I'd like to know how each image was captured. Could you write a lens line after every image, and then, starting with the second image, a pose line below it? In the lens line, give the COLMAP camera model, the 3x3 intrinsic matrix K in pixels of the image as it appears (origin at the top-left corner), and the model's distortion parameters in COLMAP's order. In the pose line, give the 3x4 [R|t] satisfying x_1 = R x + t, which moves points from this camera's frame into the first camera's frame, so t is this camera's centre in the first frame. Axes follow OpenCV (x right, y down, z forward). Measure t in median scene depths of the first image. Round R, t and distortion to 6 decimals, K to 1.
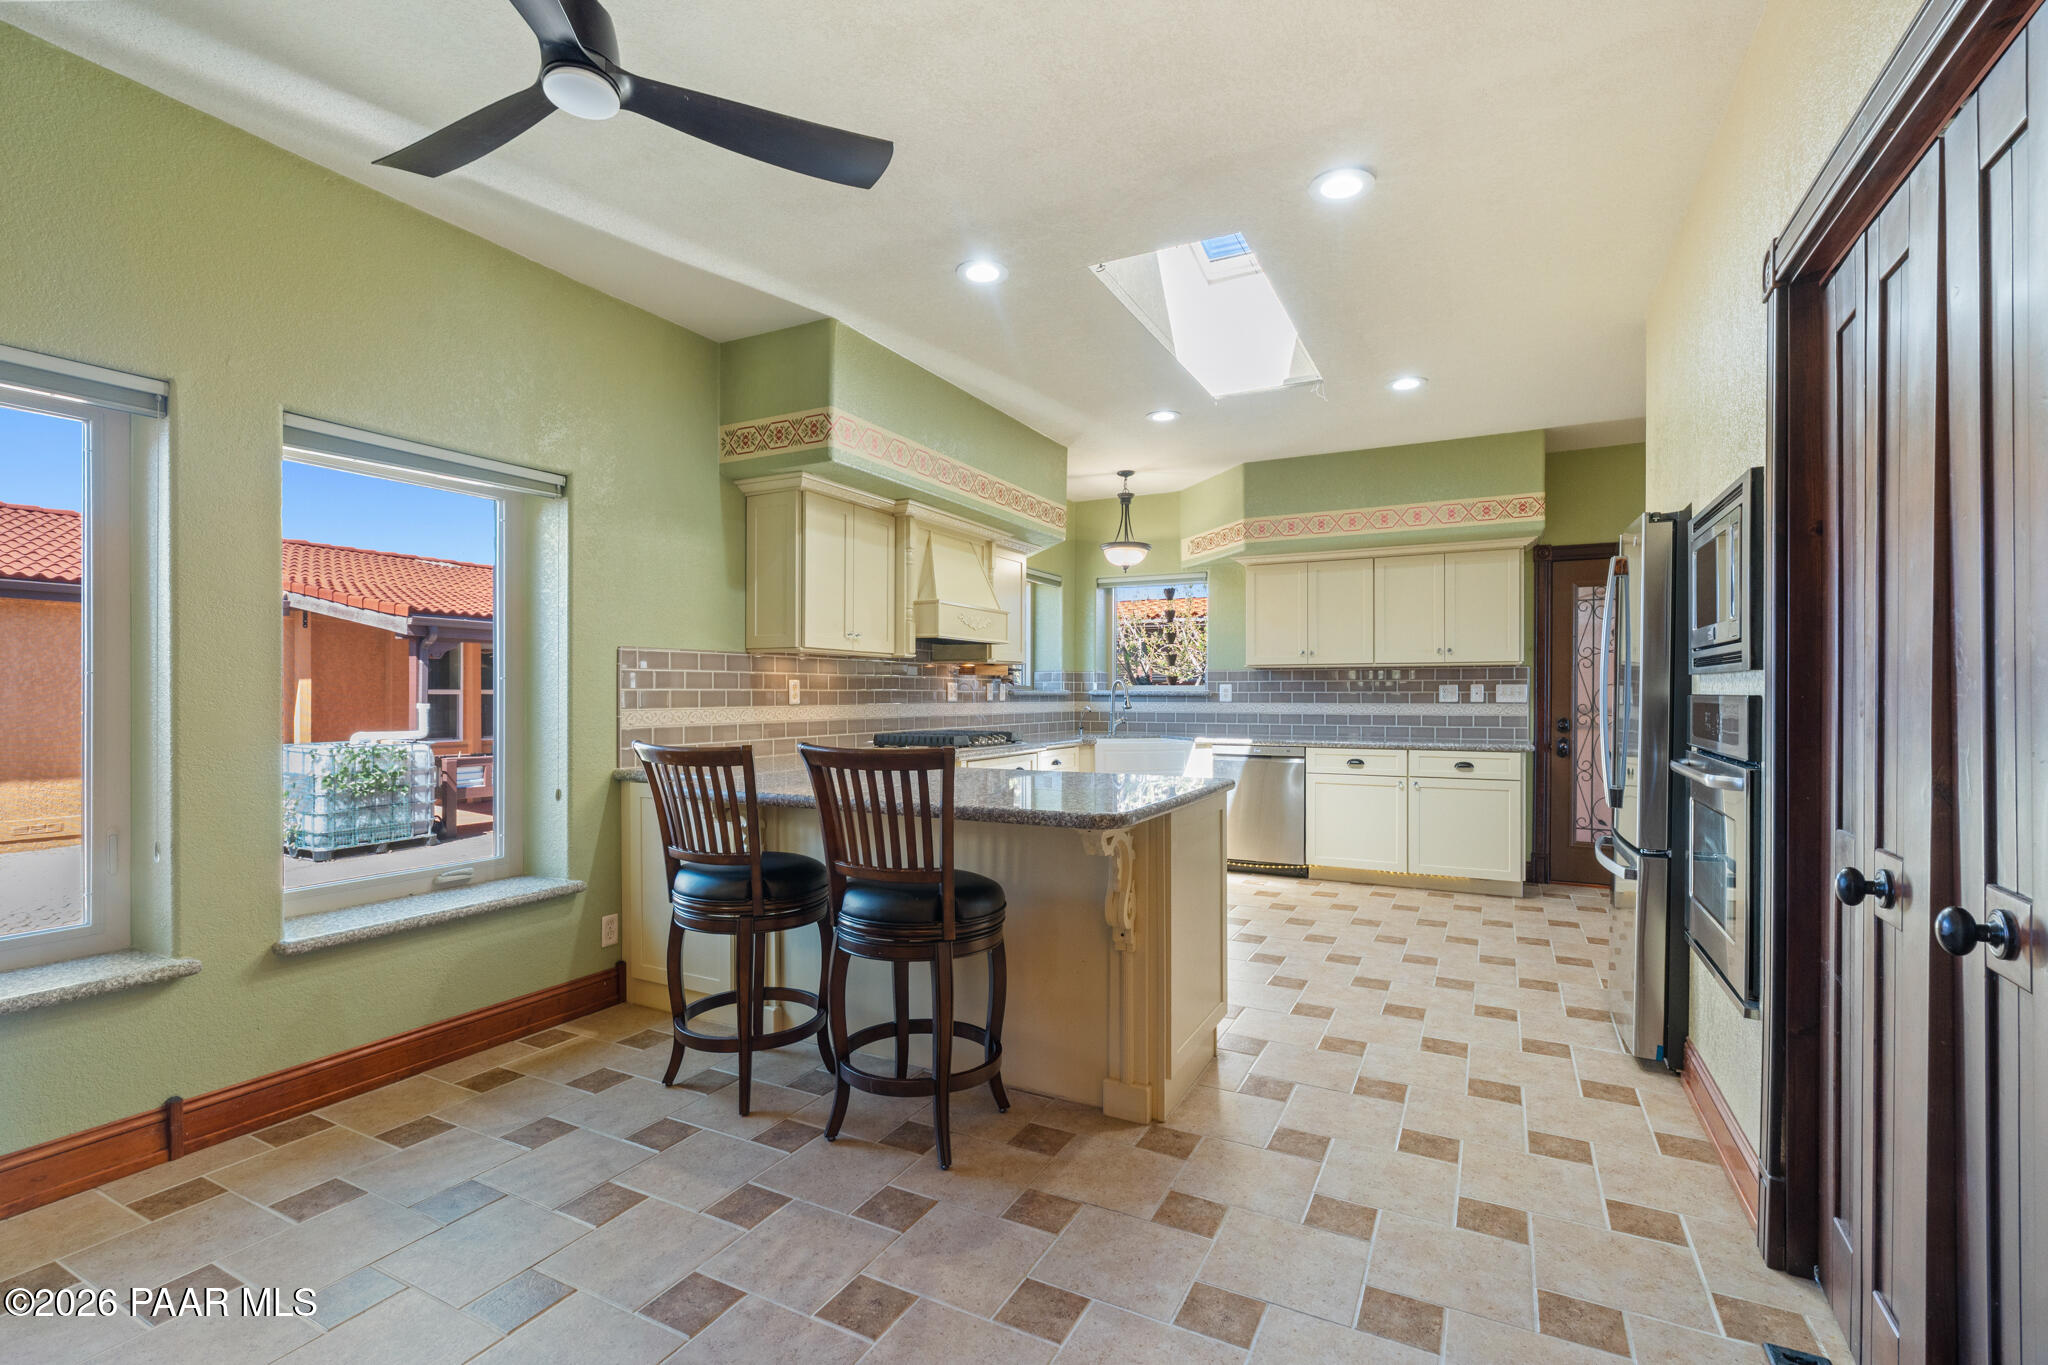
lens RADIAL K [[913.8, 0, 1026.8], [0, 913.8, 687.3], [0, 0, 1]] dist [-0.002978, -0.000671]
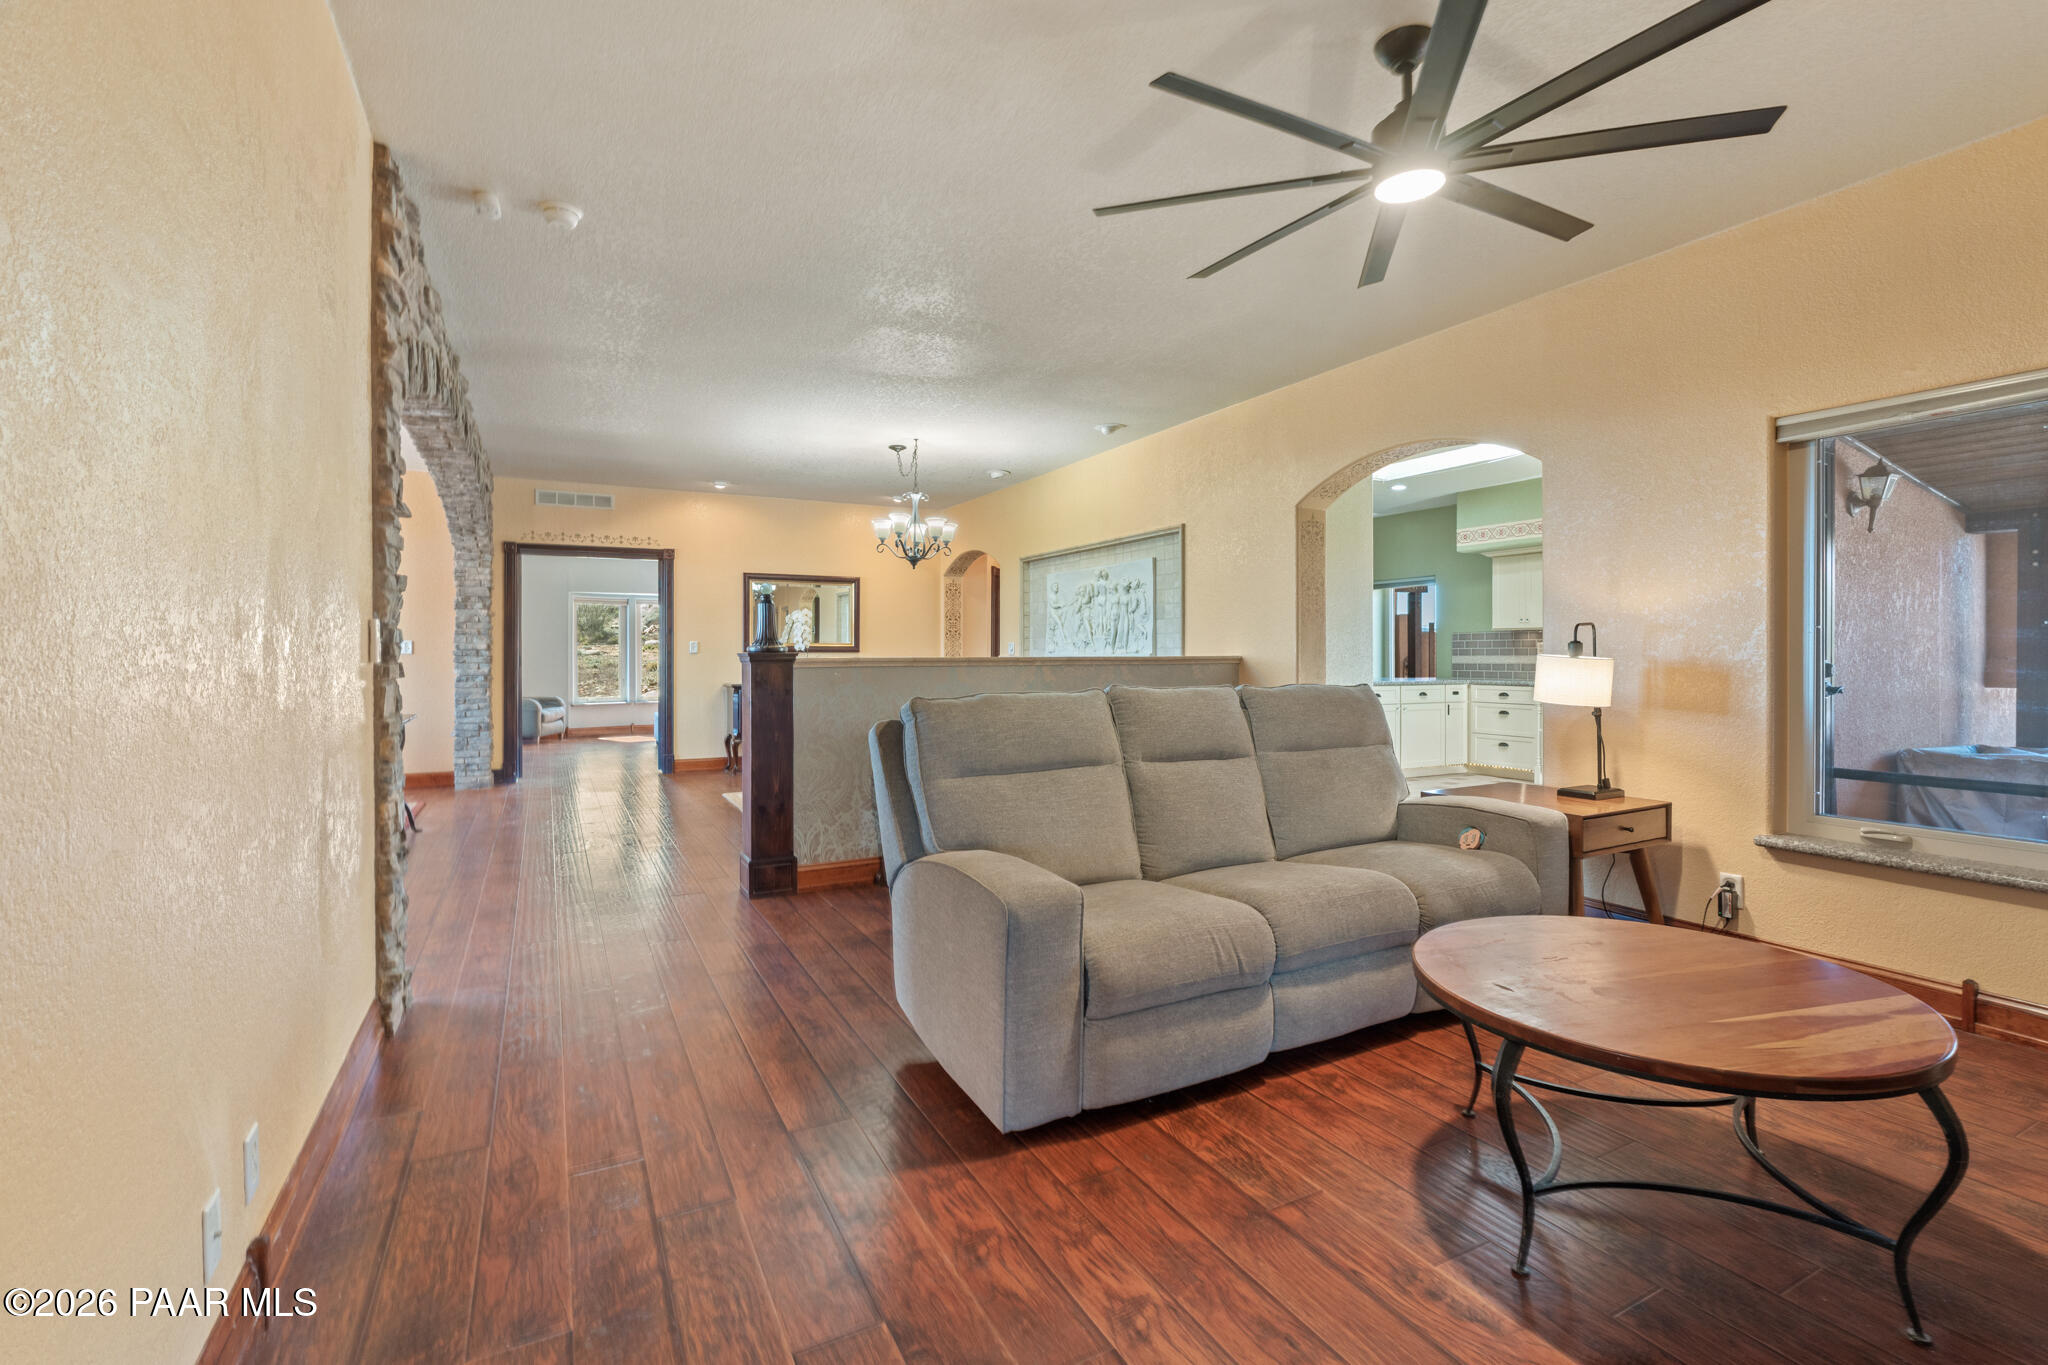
lens RADIAL K [[913.8, 0, 1024.7], [0, 913.8, 665.9], [0, 0, 1]] dist [-0.002978, -0.000671]
pose [[-0.571892, 0.011622, -0.820247, 1.503356], [0.001999, 0.999916, 0.012773, 0.010362], [0.820327, 0.005665, -0.571867, 0.910068]]
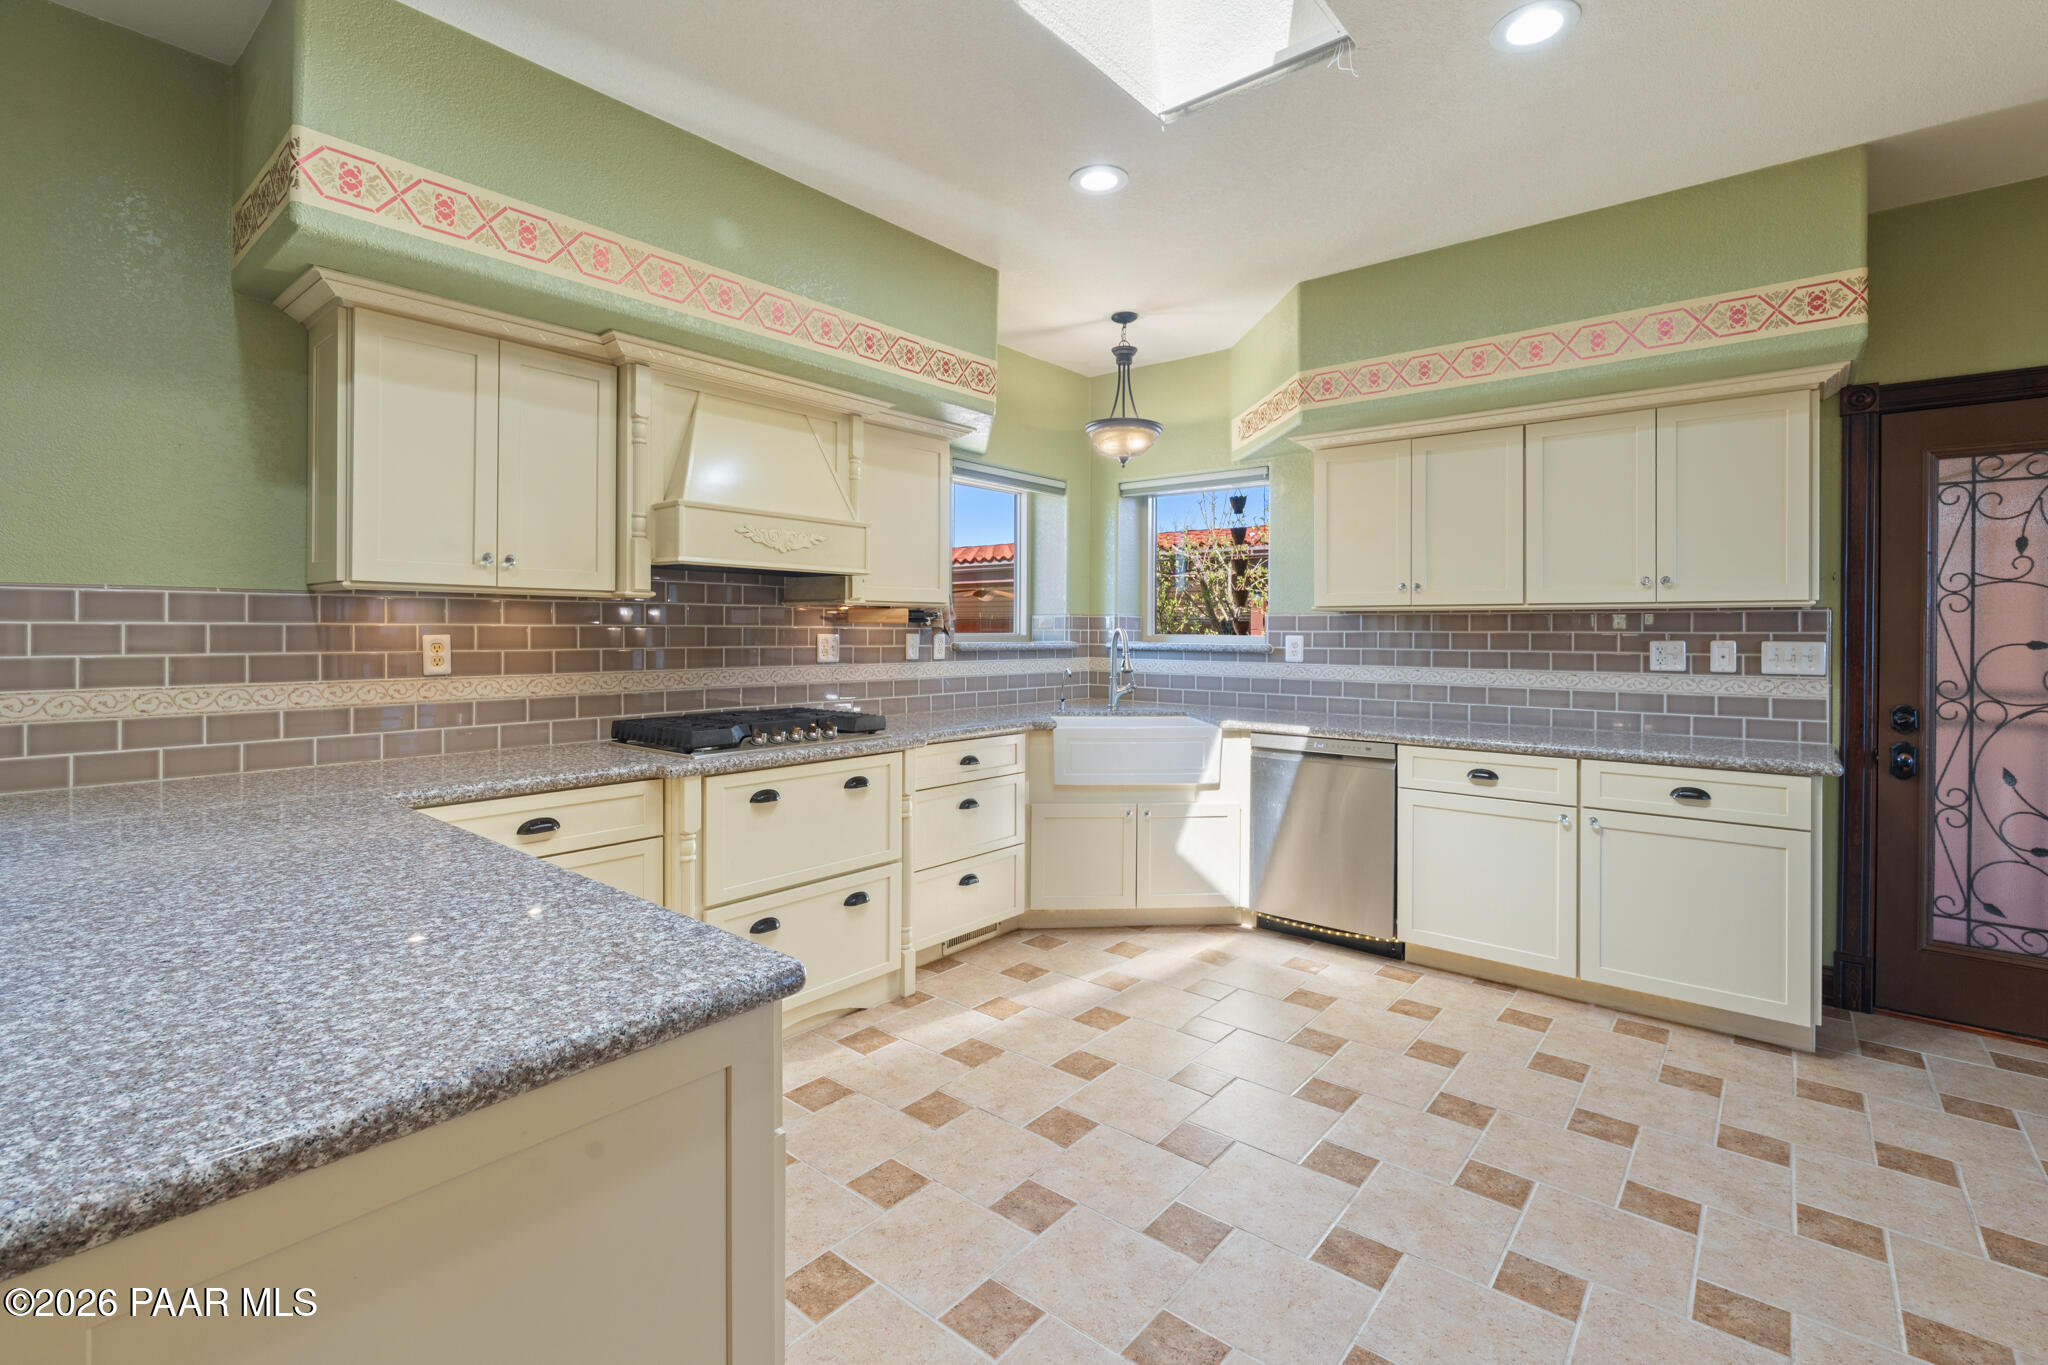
lens RADIAL K [[913.8, 0, 1030.2], [0, 913.8, 622.8], [0, 0, 1]] dist [-0.002978, -0.000671]
pose [[0.976663, 0.002893, -0.214760, 0.202185], [-0.003293, 0.999993, -0.001505, -0.012513], [0.214754, 0.002177, 0.976666, 0.369565]]
